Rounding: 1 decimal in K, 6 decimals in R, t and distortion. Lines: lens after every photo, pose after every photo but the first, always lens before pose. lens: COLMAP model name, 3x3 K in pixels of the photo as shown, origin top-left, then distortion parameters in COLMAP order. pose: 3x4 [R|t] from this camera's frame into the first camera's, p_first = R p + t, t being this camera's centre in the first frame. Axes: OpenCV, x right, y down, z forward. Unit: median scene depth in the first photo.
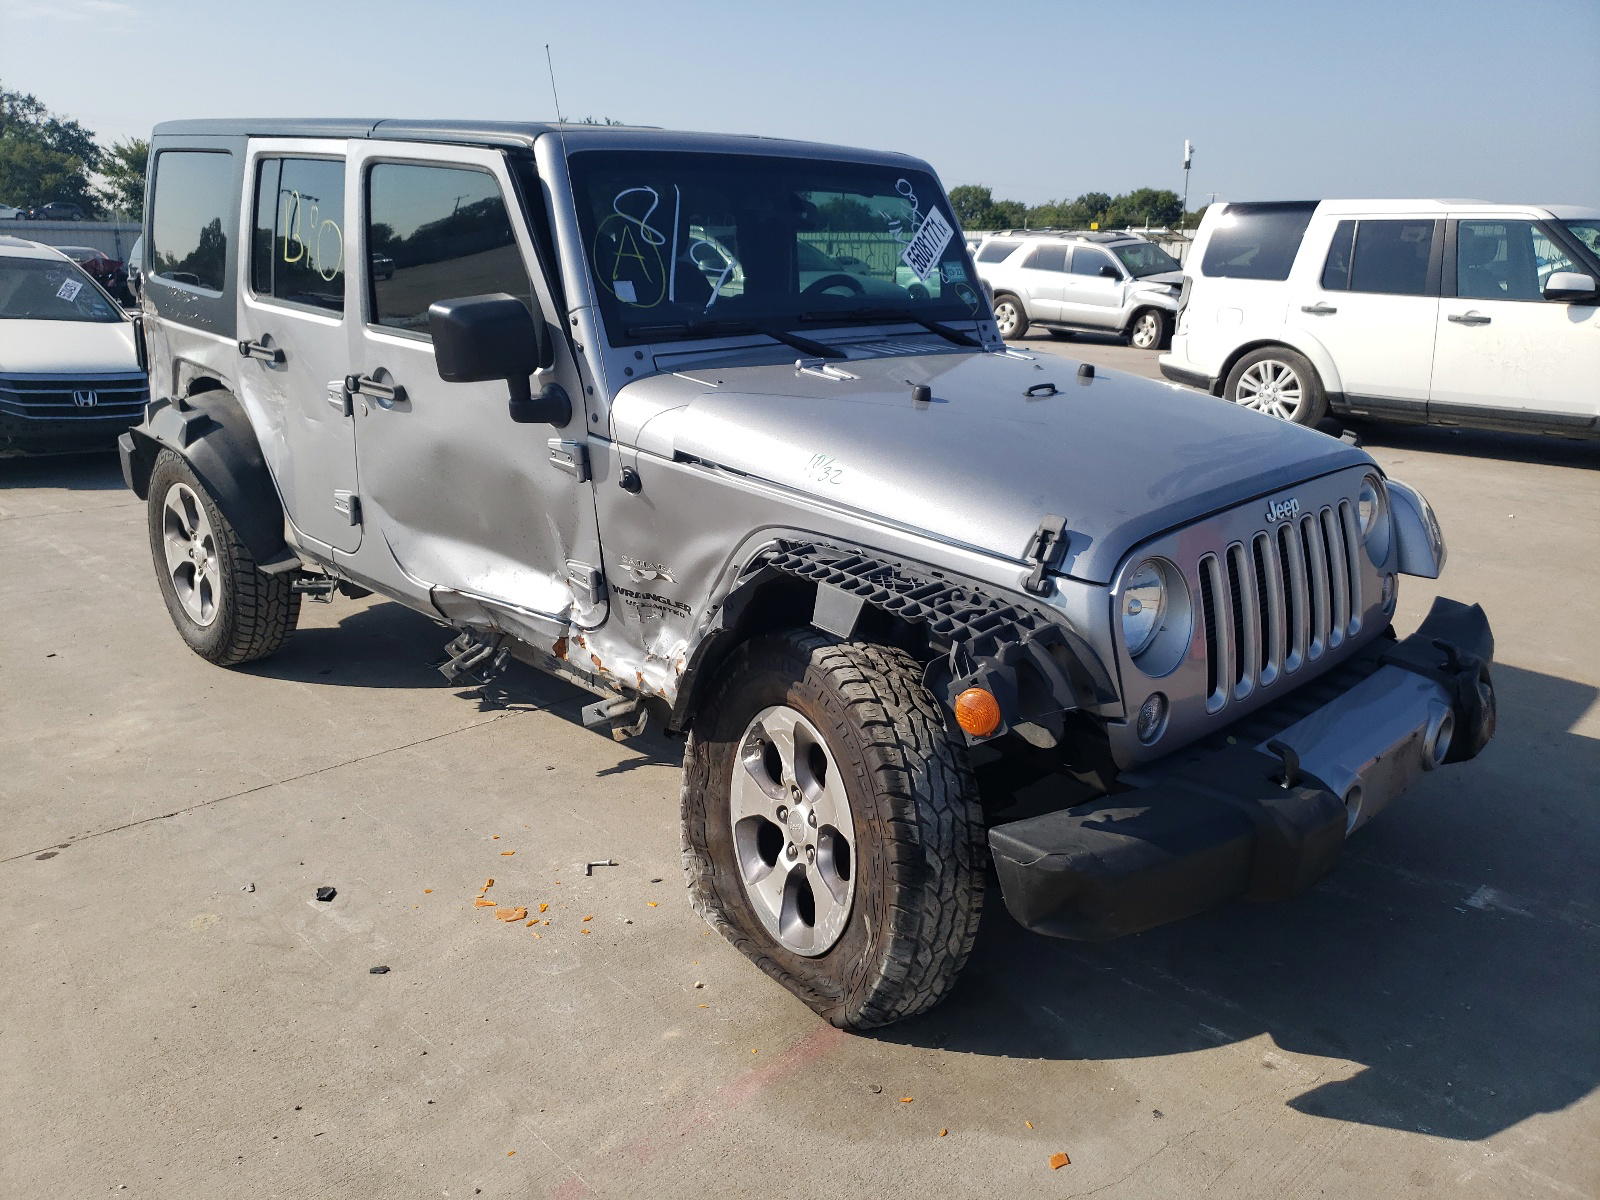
lens RADIAL K [[1207.7, 0, 786.8], [0, 1207.7, 603.7], [0, 0, 1]] dist [0.002707, 0.015406]
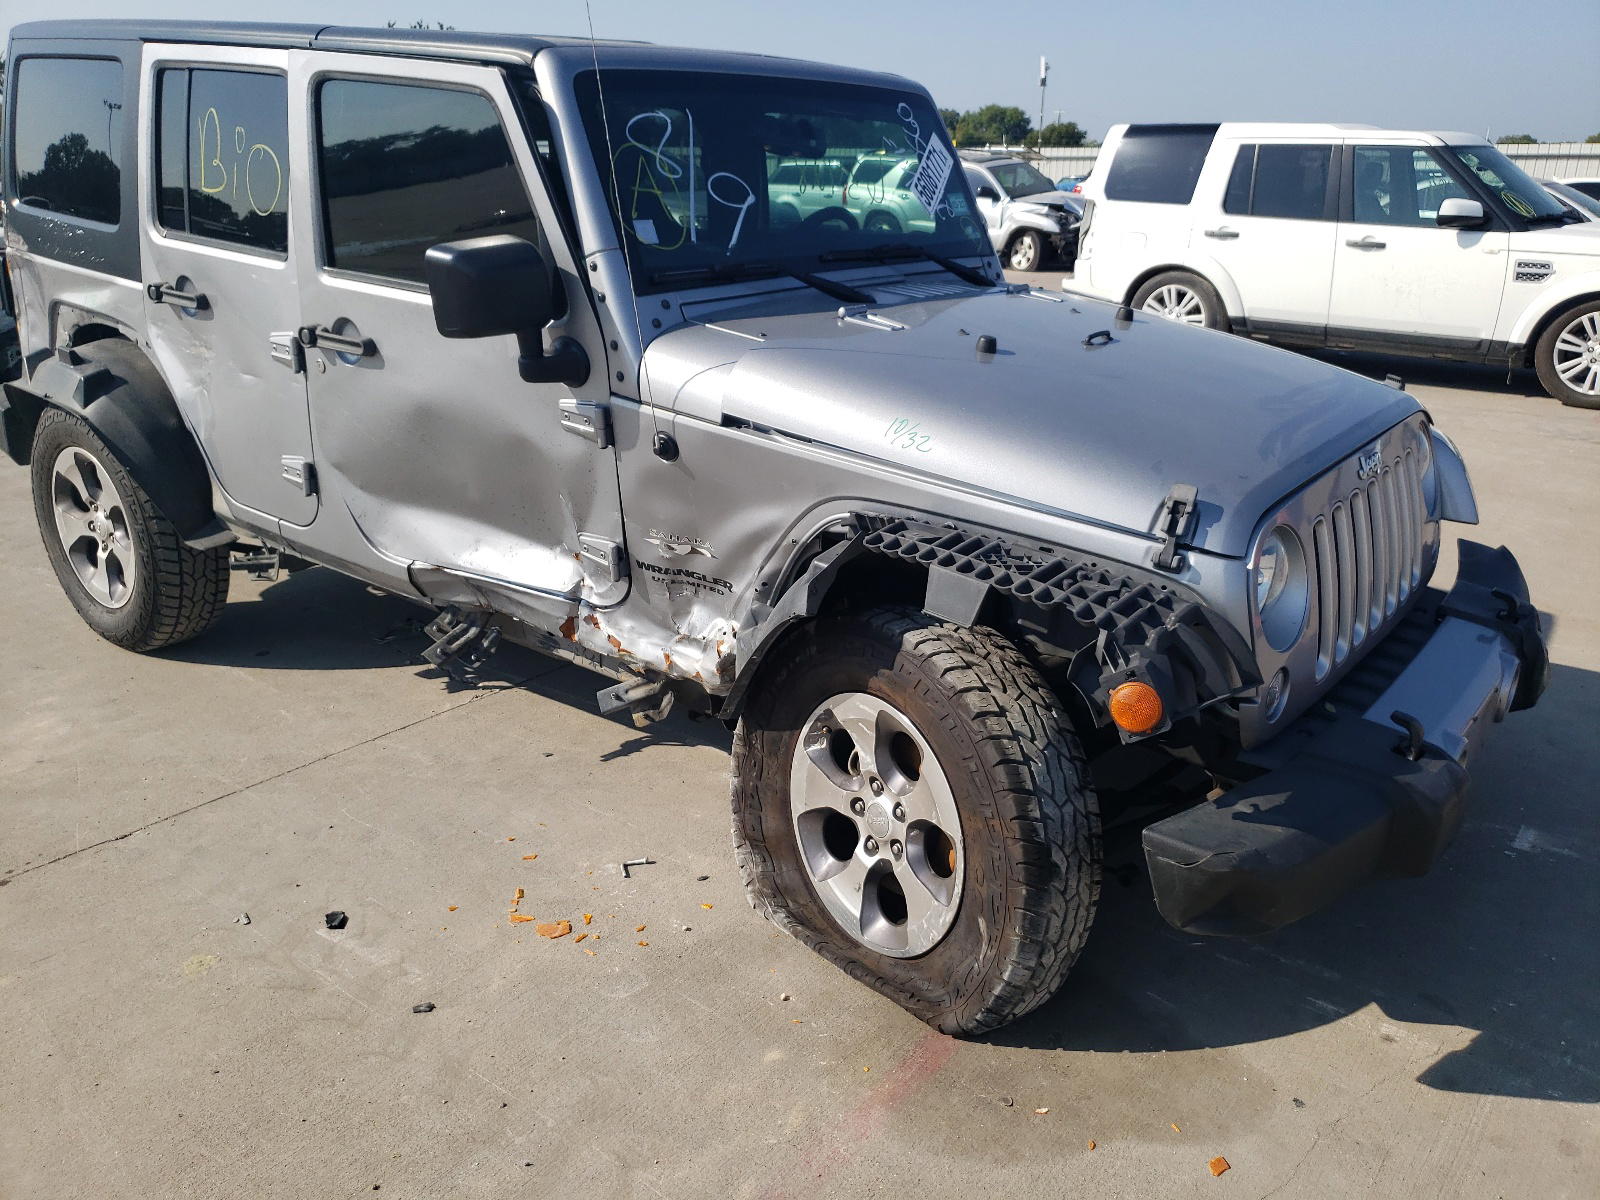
lens RADIAL K [[1207.7, 0, 810.0], [0, 1207.7, 606.7], [0, 0, 1]] dist [0.002707, 0.015406]
pose [[0.990830, -0.041830, 0.128477, -0.139603], [0.033420, 0.997198, 0.066927, -0.038891], [-0.130916, -0.062019, 0.989452, 0.085785]]
